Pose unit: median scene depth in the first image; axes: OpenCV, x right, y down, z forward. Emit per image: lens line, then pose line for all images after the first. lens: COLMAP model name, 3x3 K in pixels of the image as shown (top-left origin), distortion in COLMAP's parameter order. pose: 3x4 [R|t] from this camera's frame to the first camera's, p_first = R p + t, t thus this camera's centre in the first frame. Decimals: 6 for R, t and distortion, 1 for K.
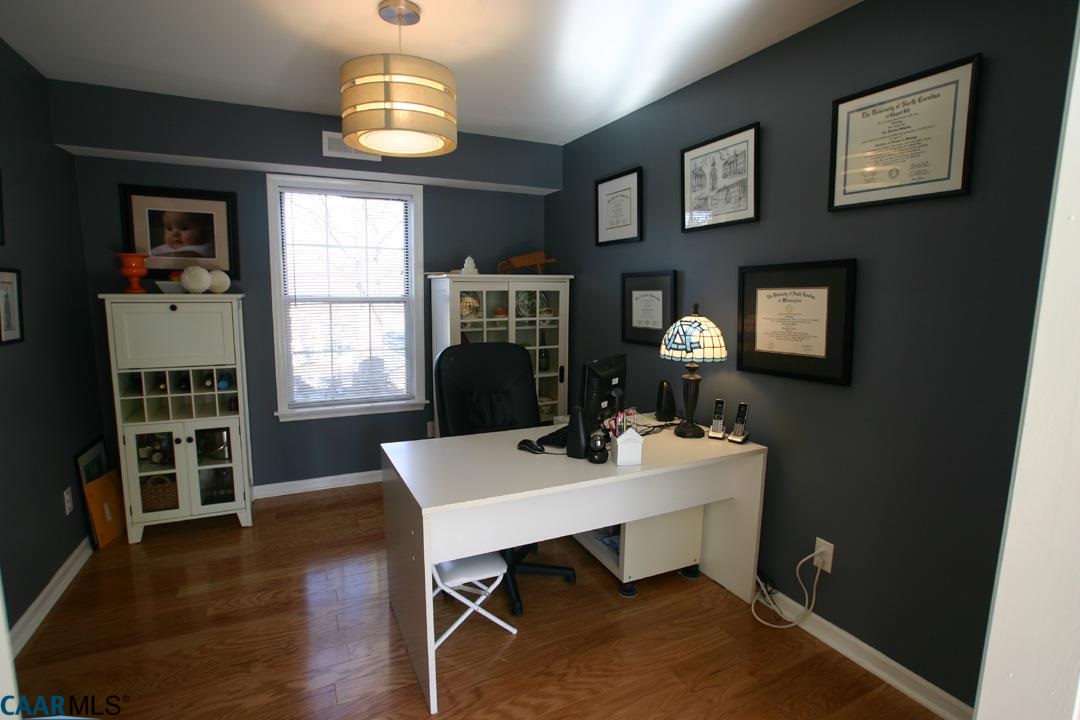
lens RADIAL K [[533.8, 0, 538.4], [0, 533.8, 367.2], [0, 0, 1]] dist [-0.079548, 0.036043]
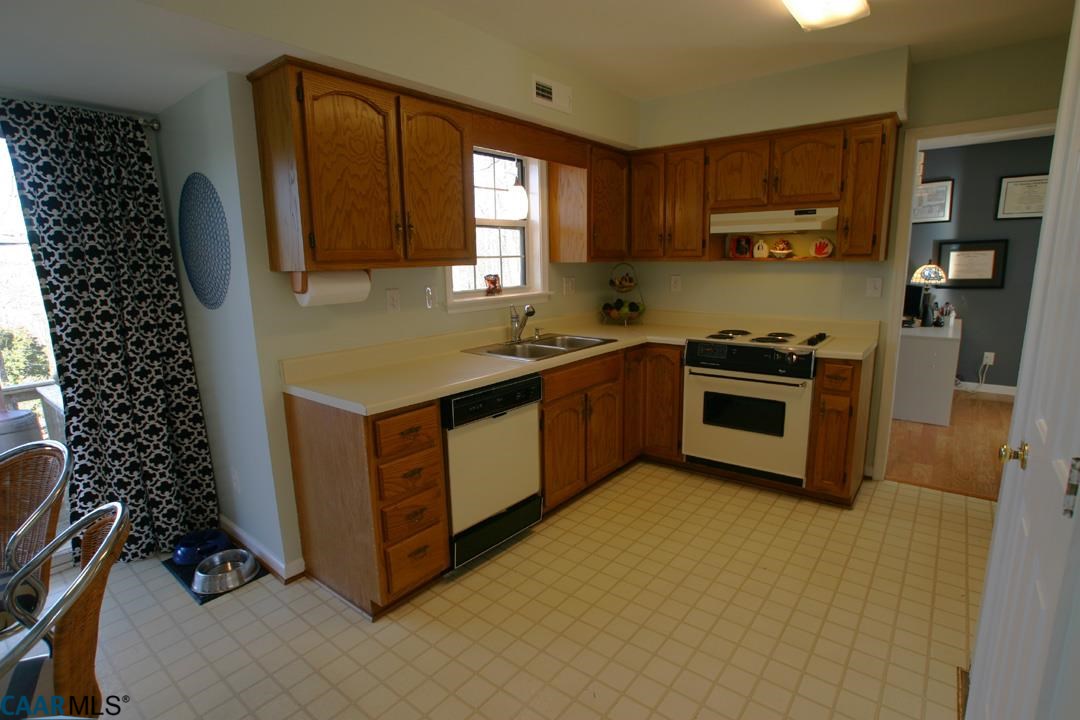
lens RADIAL K [[533.8, 0, 538.4], [0, 533.8, 367.2], [0, 0, 1]] dist [-0.079548, 0.036043]
pose [[0.906404, -0.105731, 0.408966, -2.066527], [0.083804, 0.993933, 0.071227, 0.037696], [-0.414015, -0.030288, 0.909766, -0.293942]]
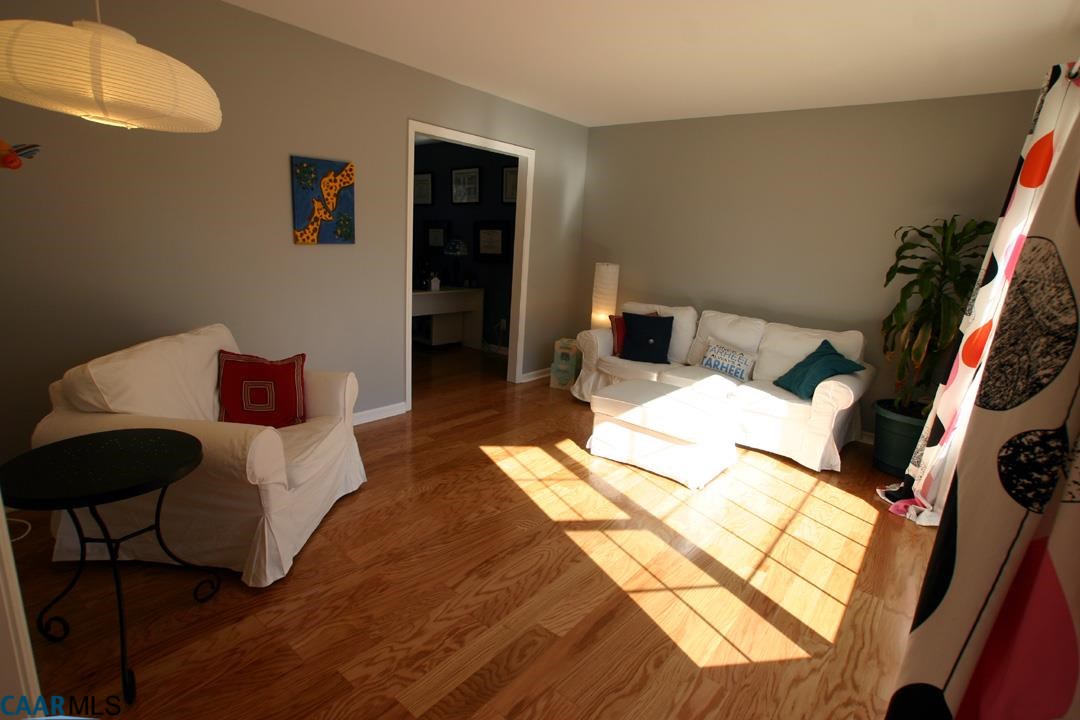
lens RADIAL K [[533.8, 0, 538.4], [0, 533.8, 367.2], [0, 0, 1]] dist [-0.079548, 0.036043]
pose [[0.911642, -0.056653, 0.407062, -0.418860], [0.010829, 0.993421, 0.114009, 0.224756], [-0.410843, -0.099528, 0.906257, -1.523588]]
